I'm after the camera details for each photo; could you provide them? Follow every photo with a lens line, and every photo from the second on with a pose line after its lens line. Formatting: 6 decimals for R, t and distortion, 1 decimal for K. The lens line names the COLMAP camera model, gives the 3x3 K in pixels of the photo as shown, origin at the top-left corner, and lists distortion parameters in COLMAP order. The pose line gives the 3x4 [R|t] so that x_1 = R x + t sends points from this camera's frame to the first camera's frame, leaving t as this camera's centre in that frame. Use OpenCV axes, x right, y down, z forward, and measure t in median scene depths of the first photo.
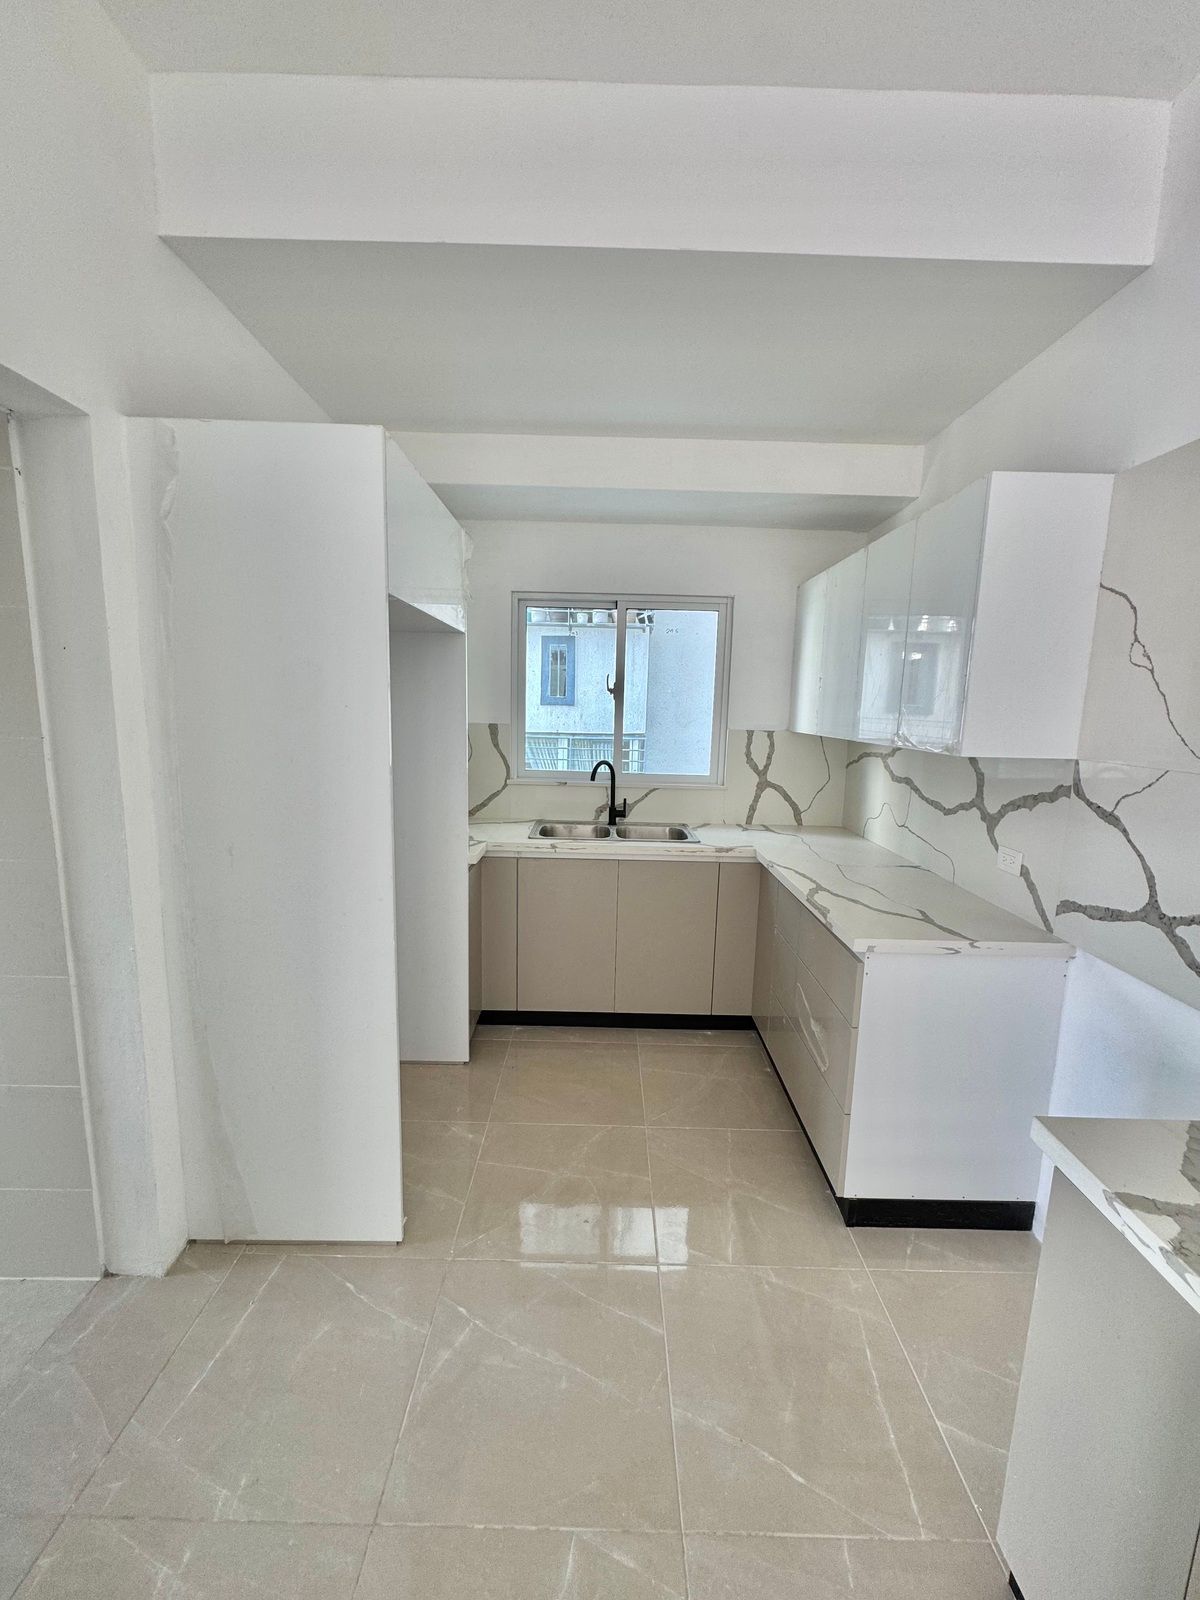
lens RADIAL K [[638.2, 0, 608.2], [0, 638.2, 796.2], [0, 0, 1]] dist [-0.000383, 0.000111]
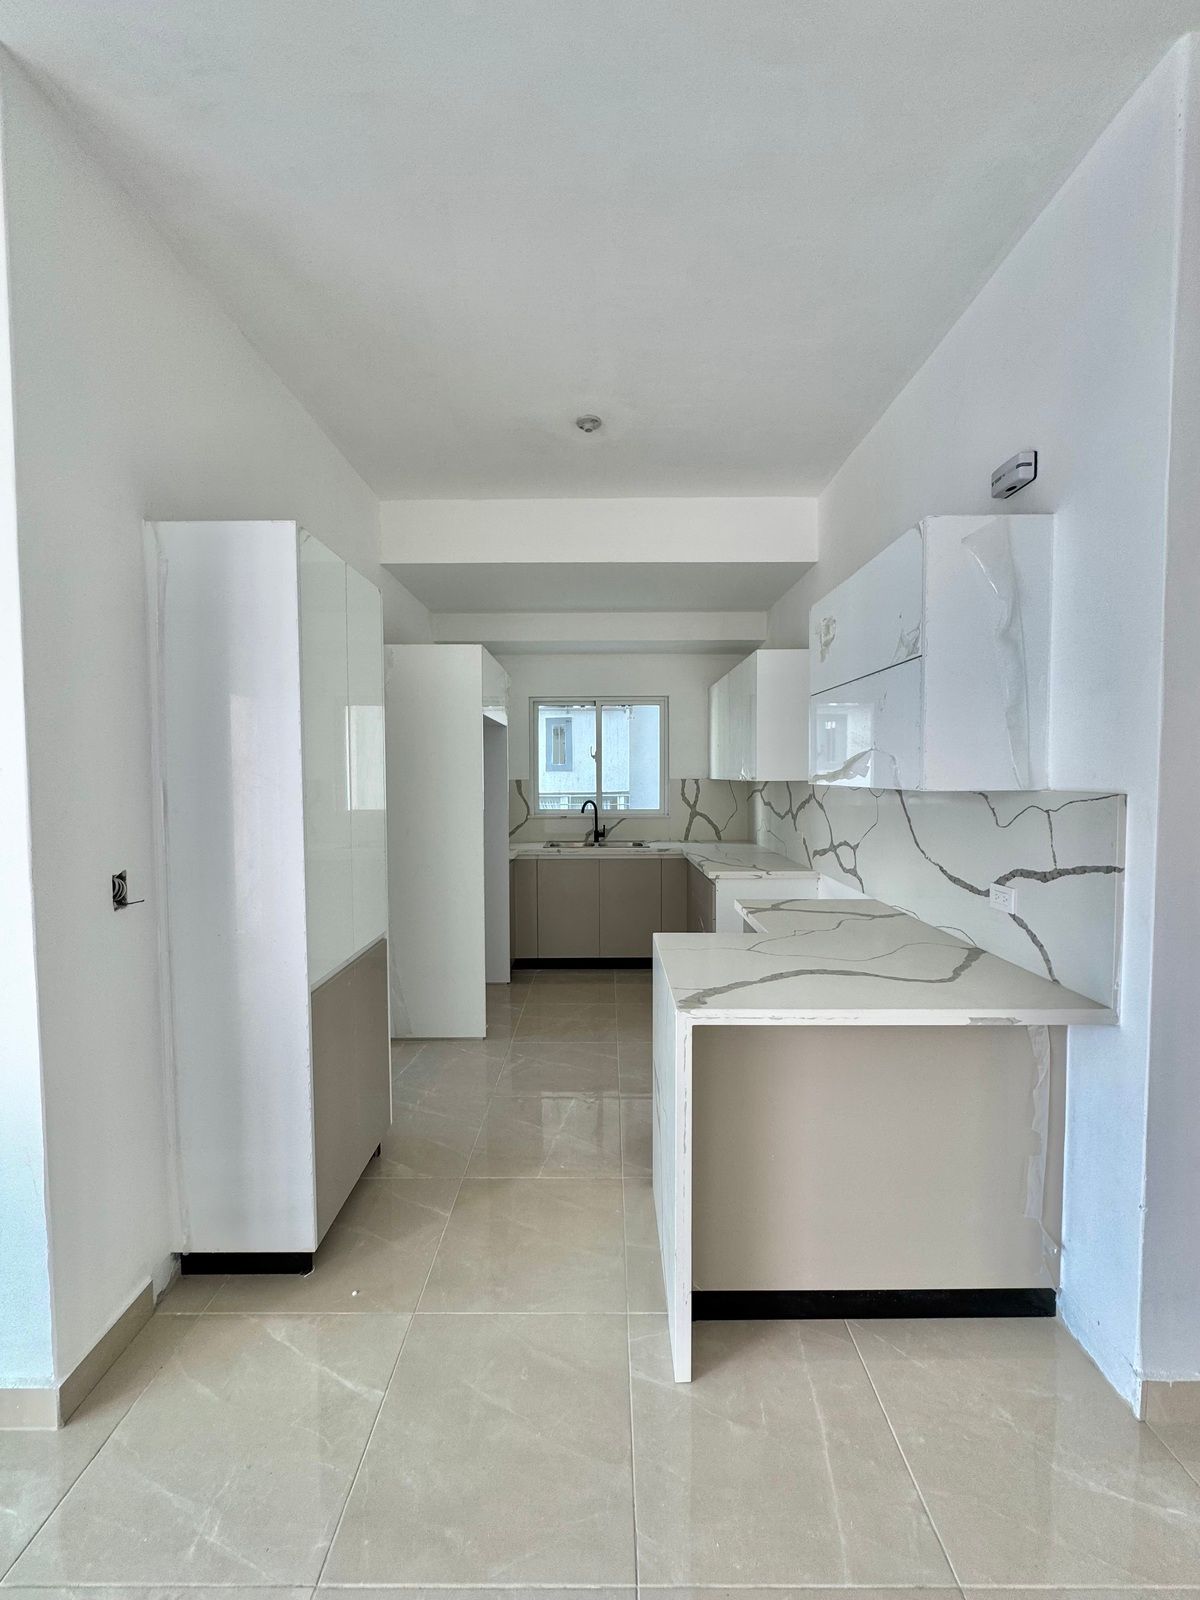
lens RADIAL K [[638.2, 0, 607.6], [0, 638.2, 799.6], [0, 0, 1]] dist [-0.000383, 0.000111]
pose [[0.999519, -0.030854, -0.003140, 0.041356], [0.030358, 0.994079, -0.104328, 0.104382], [0.006340, 0.104183, 0.994538, -0.549322]]
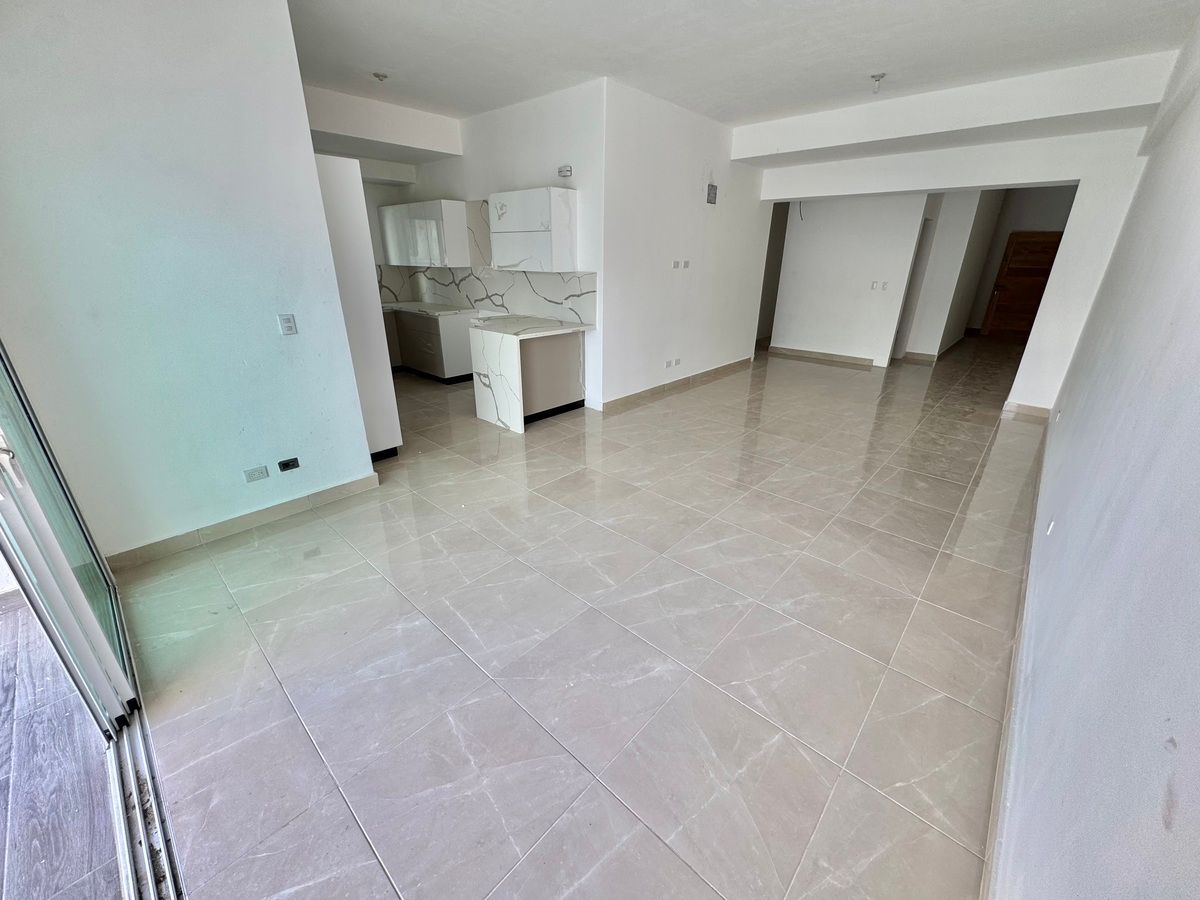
lens RADIAL K [[478.7, 0, 605.1], [0, 478.7, 446.2], [0, 0, 1]] dist [-0.000383, 0.000111]
pose [[0.676377, -0.294783, 0.674994, -0.689103], [0.117265, 0.947828, 0.296430, 0.135058], [-0.727161, -0.121346, 0.675657, -1.144414]]
